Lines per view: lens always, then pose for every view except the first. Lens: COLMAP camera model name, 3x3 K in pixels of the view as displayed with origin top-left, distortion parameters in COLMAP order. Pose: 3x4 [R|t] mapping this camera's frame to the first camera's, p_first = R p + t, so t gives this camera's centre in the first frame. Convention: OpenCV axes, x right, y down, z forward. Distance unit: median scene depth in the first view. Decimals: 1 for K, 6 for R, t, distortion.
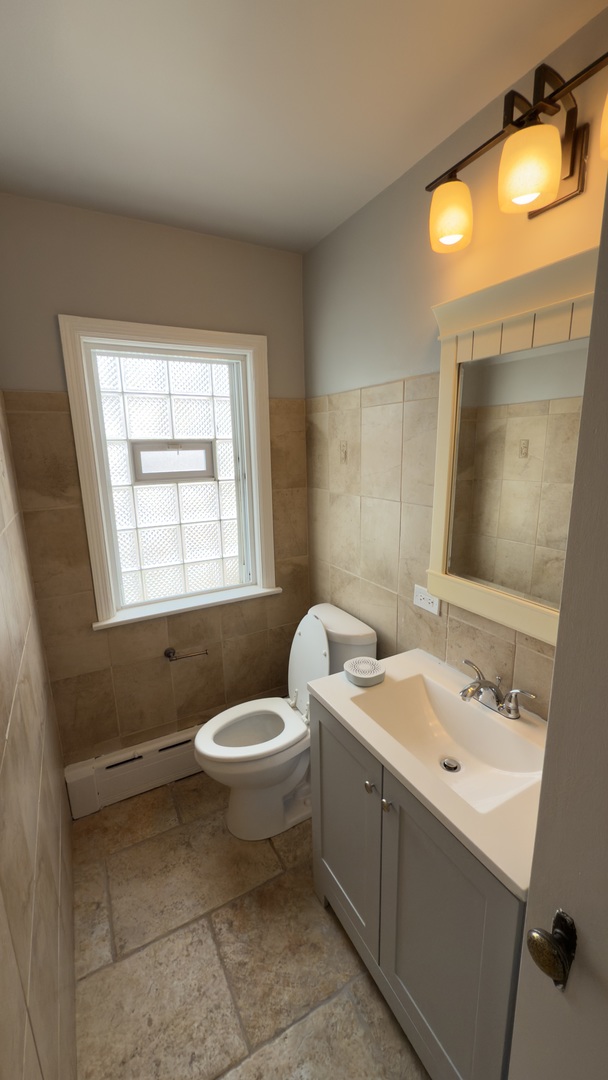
lens RADIAL K [[429.0, 0, 304.0], [0, 429.0, 540.0], [0, 0, 1]] dist [-0.001153, 0.000235]
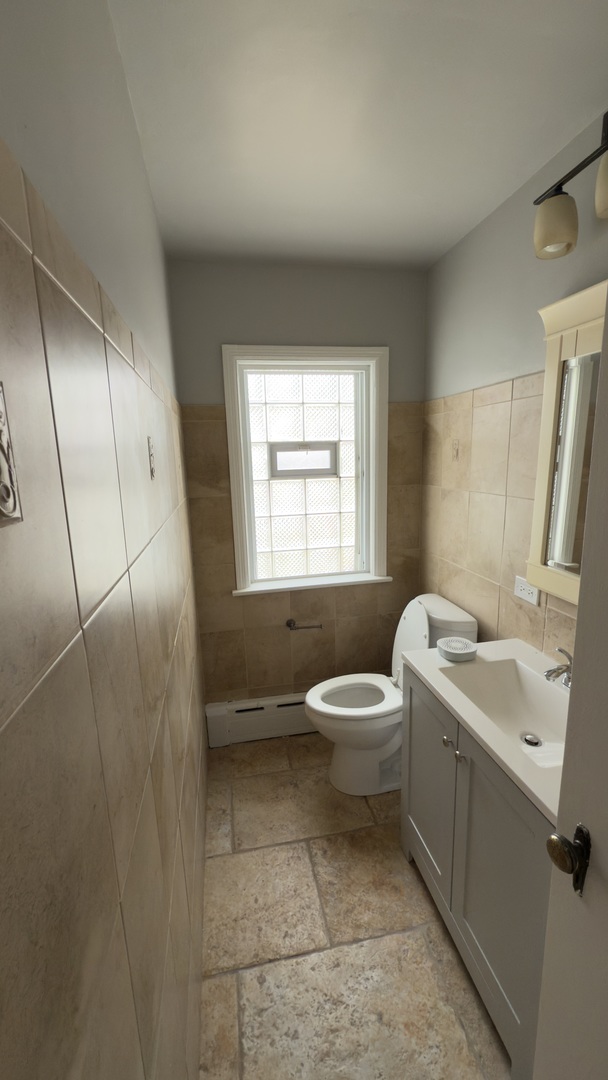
lens RADIAL K [[429.0, 0, 304.0], [0, 429.0, 540.0], [0, 0, 1]] dist [-0.001153, 0.000235]
pose [[0.953849, 0.051247, -0.295881, 0.062194], [-0.055516, 0.998440, -0.006041, 0.045691], [0.295110, 0.022188, 0.955206, -0.123797]]
